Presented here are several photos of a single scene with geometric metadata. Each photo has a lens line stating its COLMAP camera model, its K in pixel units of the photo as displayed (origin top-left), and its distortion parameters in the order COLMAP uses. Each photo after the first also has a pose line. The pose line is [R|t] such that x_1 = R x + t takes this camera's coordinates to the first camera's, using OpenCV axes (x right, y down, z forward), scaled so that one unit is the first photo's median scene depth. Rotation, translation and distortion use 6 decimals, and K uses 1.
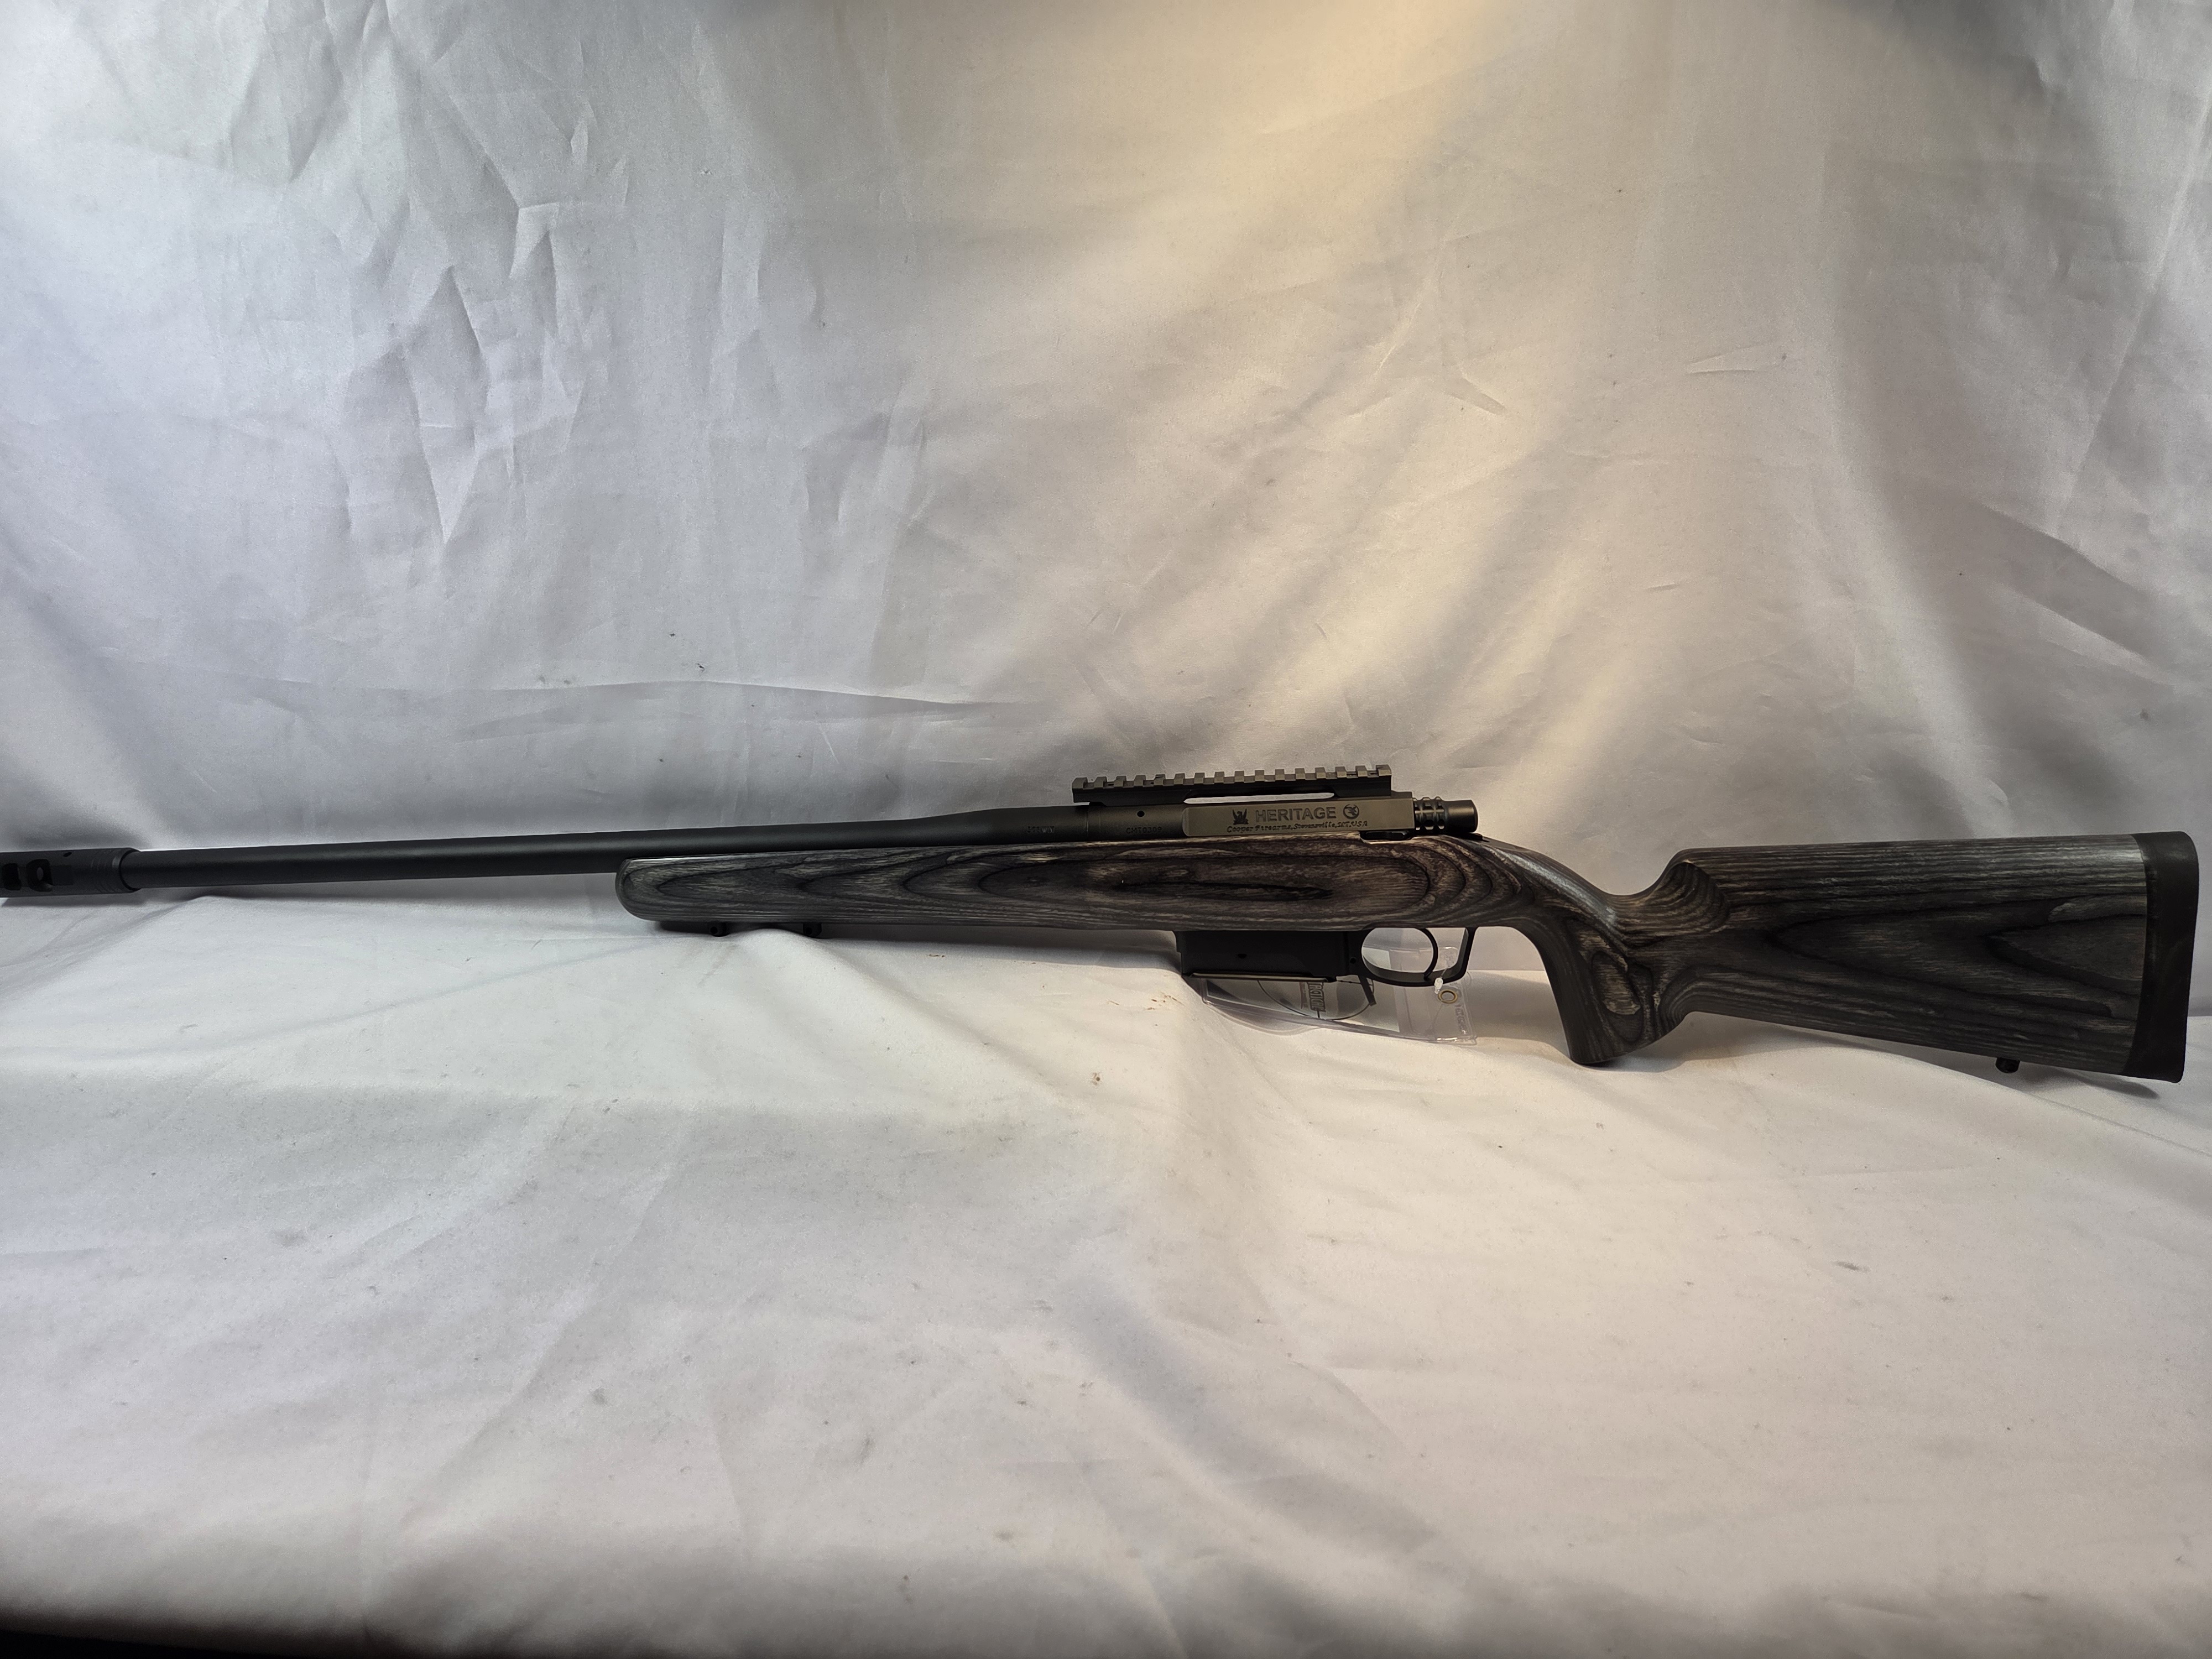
lens RADIAL K [[1453.4, 0, 1106.0], [0, 1453.4, 829.5], [0, 0, 1]] dist [0.007723, -0.001648]
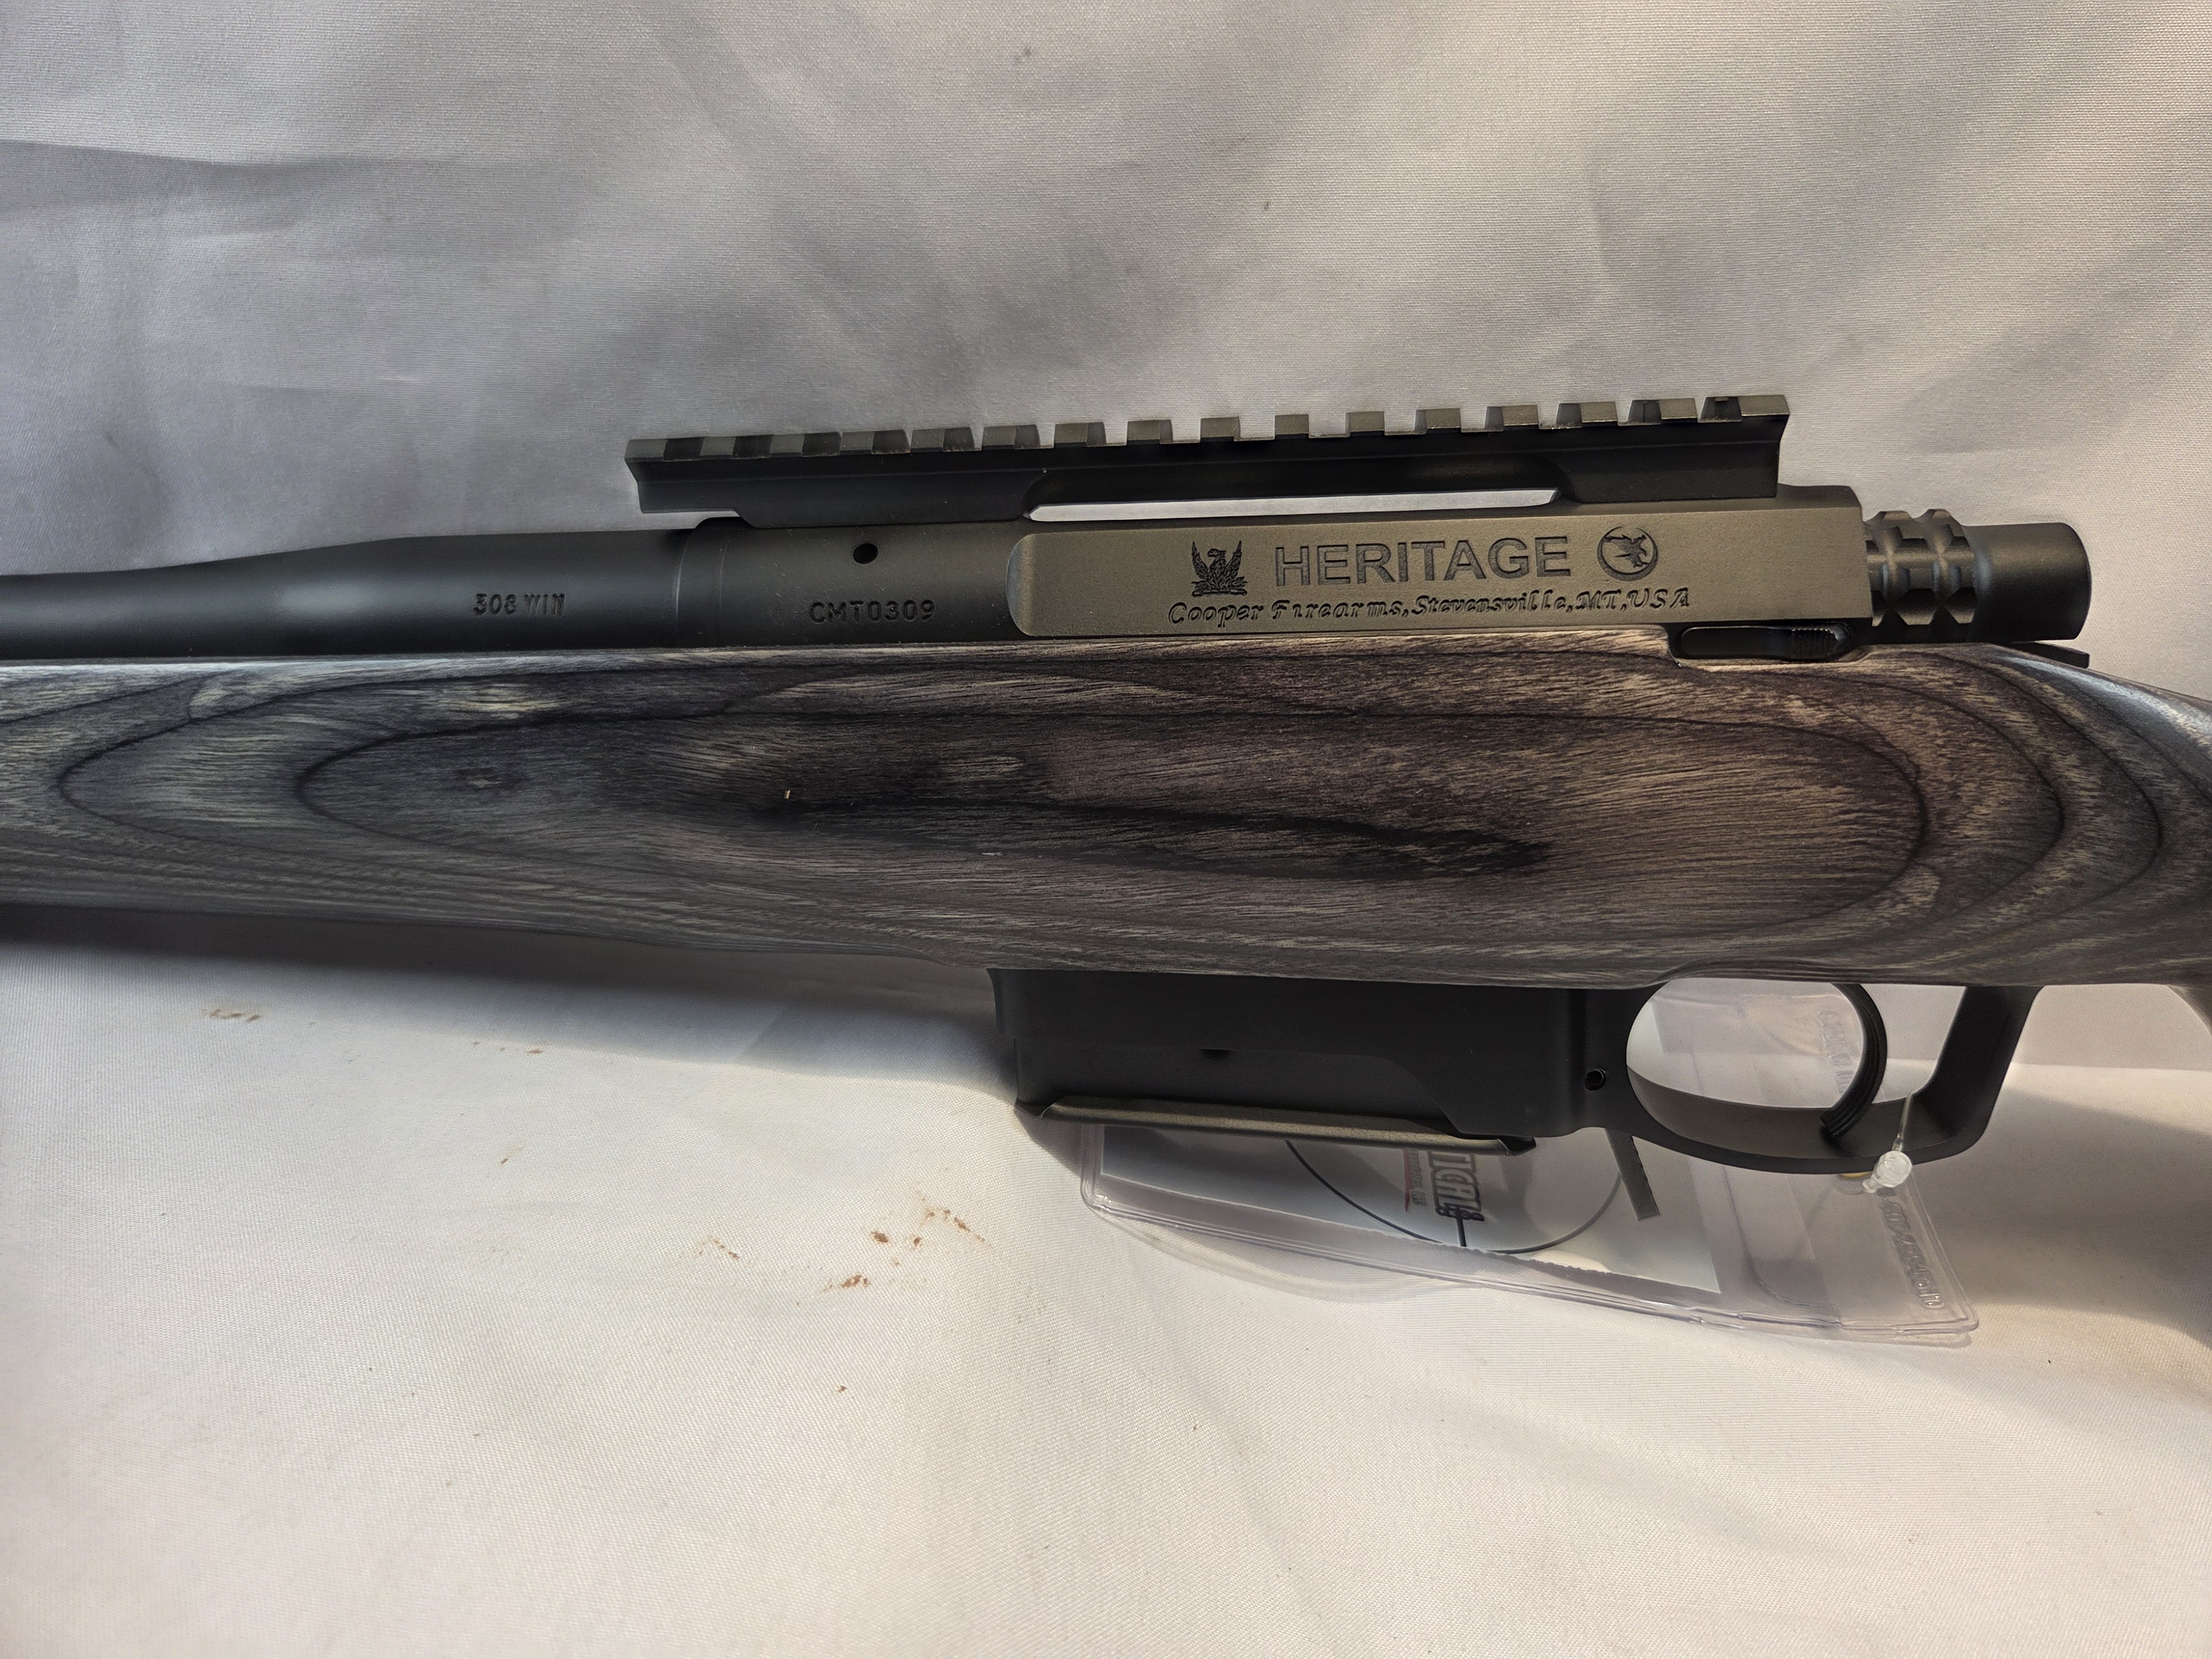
lens RADIAL K [[1453.4, 0, 1106.0], [0, 1453.4, 829.5], [0, 0, 1]] dist [0.007723, -0.001648]
pose [[0.999738, 0.020719, -0.009774, 0.074941], [-0.019741, 0.995629, 0.091290, 0.016172], [0.011623, -0.091073, 0.995776, 0.722255]]
